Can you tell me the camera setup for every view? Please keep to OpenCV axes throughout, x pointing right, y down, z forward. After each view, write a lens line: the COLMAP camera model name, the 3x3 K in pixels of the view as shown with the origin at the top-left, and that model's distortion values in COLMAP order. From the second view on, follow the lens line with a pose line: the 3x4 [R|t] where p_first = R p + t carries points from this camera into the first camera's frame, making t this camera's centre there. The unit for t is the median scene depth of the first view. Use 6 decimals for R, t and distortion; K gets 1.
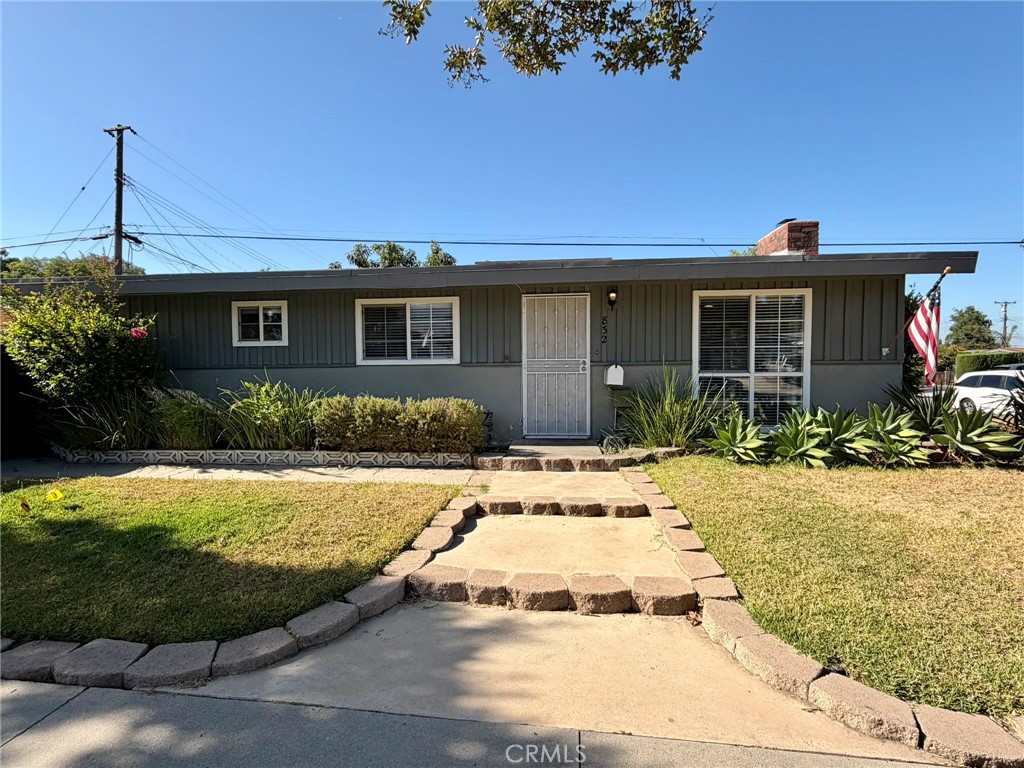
lens RADIAL K [[508.5, 0, 512.1], [0, 508.5, 380.0], [0, 0, 1]] dist [0.005818, 0.000386]
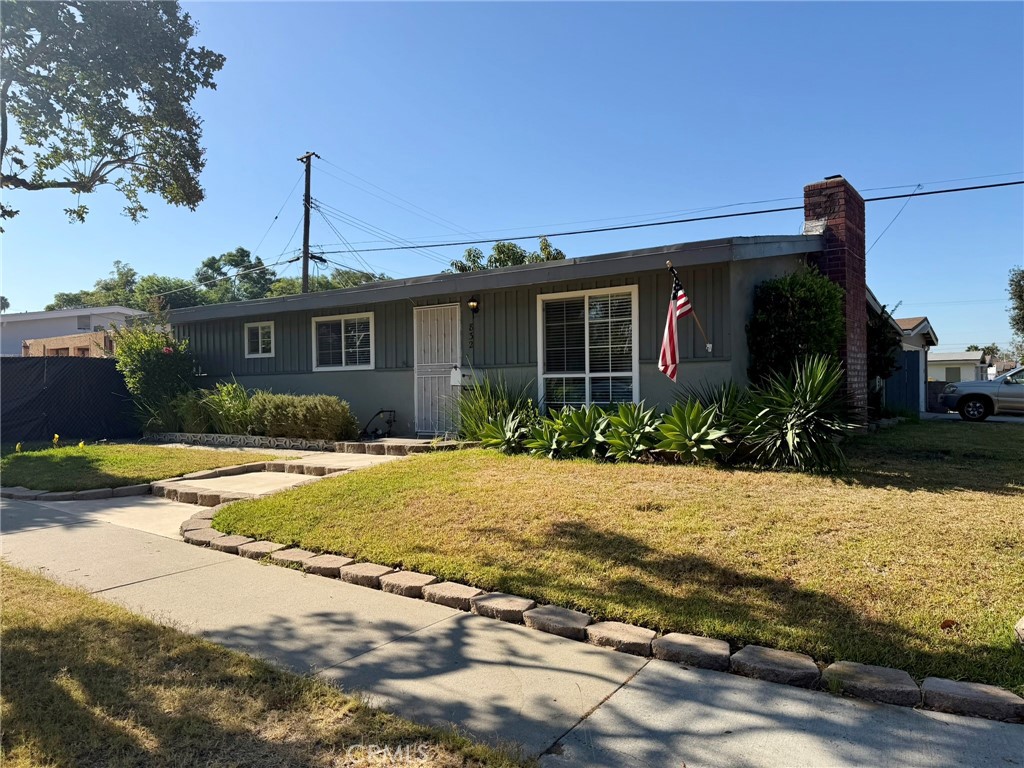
lens RADIAL K [[721.7, 0, 512.4], [0, 721.7, 387.8], [0, 0, 1]] dist [0.064763, 0.000965]
pose [[0.871872, -0.003329, -0.489722, 0.972445], [-0.006508, 0.999810, -0.018384, 0.038760], [0.489690, 0.019216, 0.871685, -0.283968]]
